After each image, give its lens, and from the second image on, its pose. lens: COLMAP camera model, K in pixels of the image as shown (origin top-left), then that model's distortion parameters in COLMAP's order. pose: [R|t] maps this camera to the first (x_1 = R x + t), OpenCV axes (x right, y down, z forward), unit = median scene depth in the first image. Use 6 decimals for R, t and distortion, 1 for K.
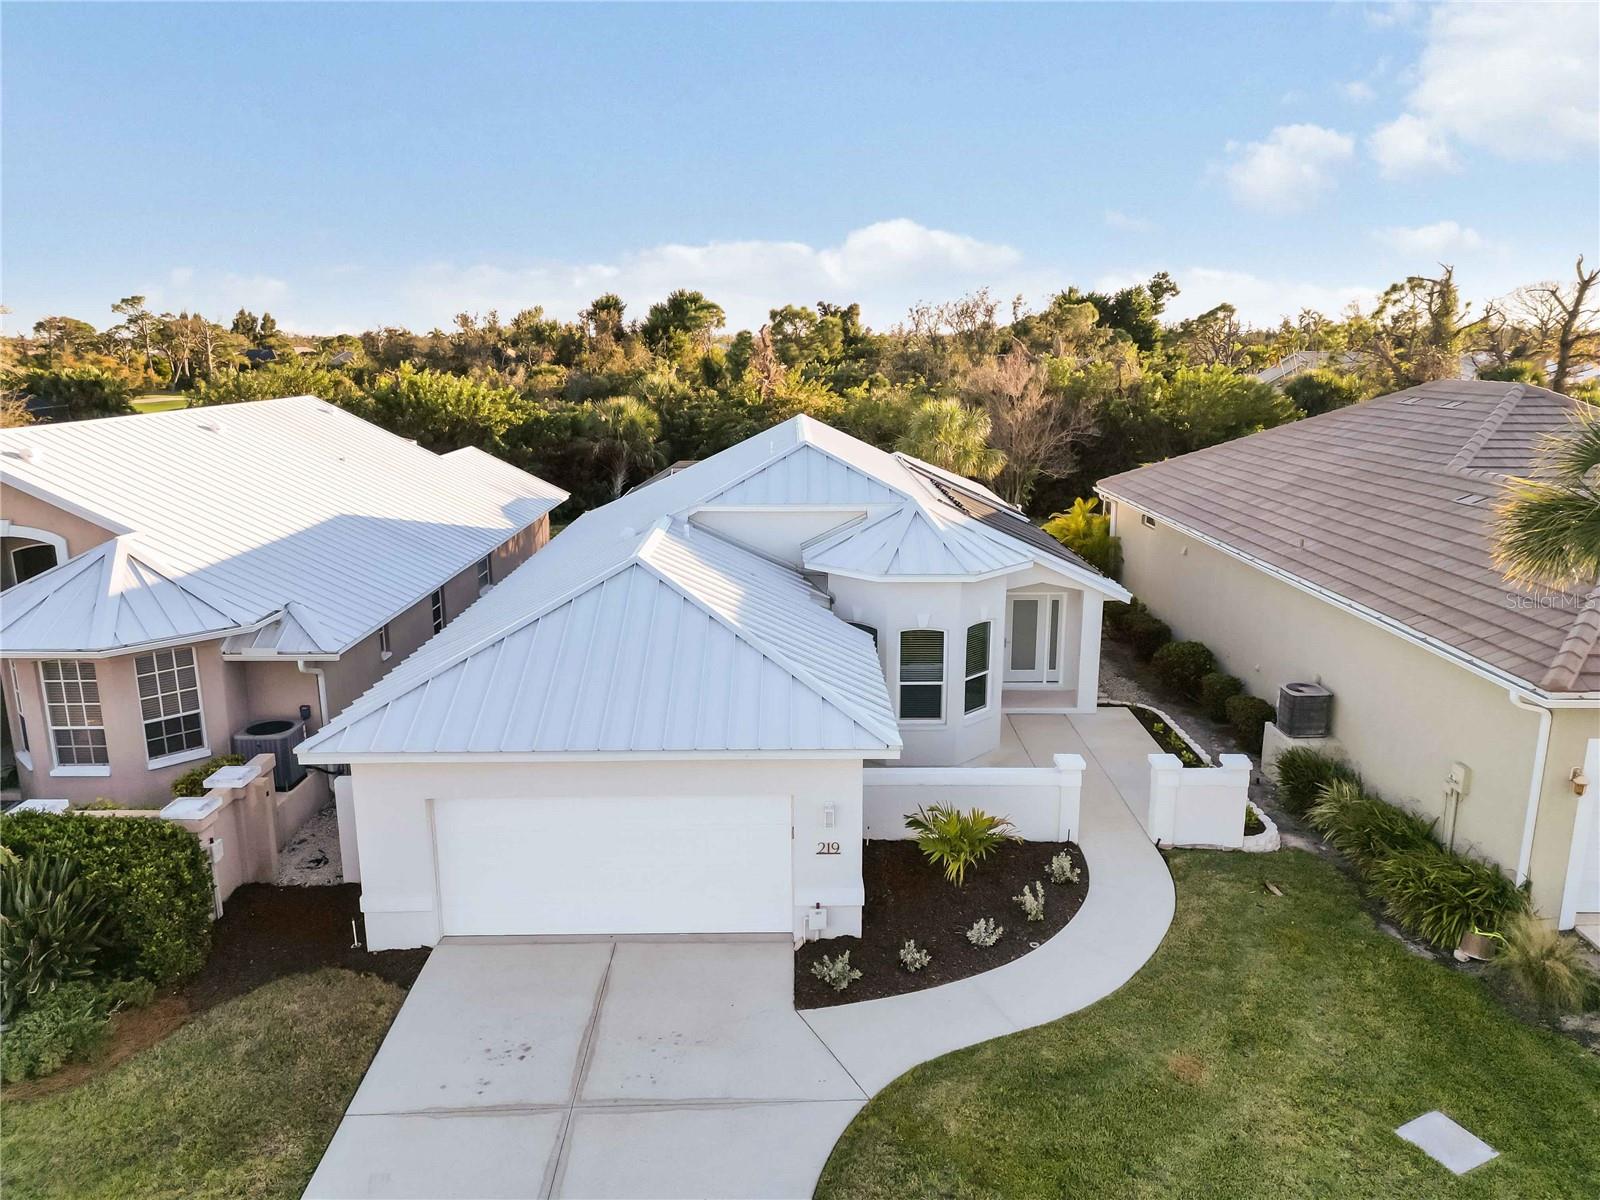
lens RADIAL K [[1115.7, 0, 800.0], [0, 1115.7, 600.0], [0, 0, 1]] dist [0.069145, -0.071720]
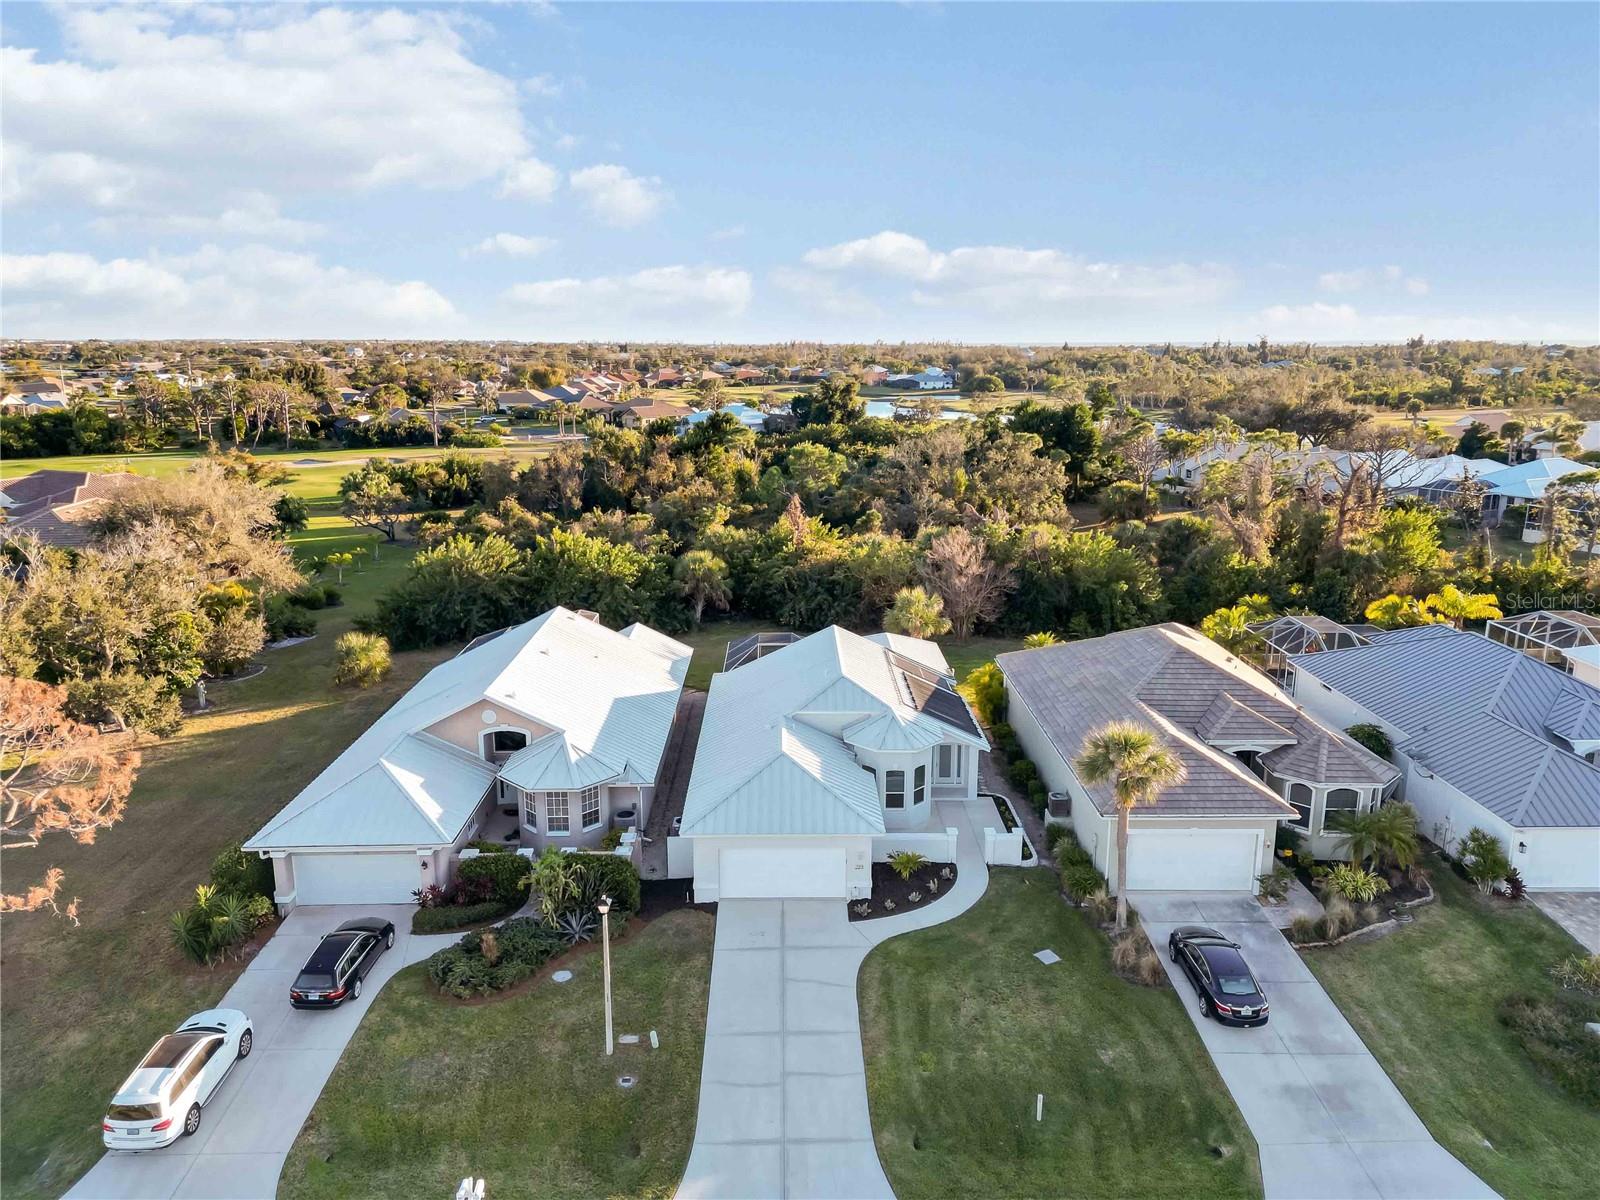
lens RADIAL K [[1115.7, 0, 800.0], [0, 1115.7, 600.0], [0, 0, 1]] dist [0.069145, -0.071720]
pose [[0.999980, 0.001288, 0.006260, -0.116490], [-0.001307, 0.999994, 0.003091, -0.375119], [-0.006256, -0.003099, 0.999976, -1.485898]]
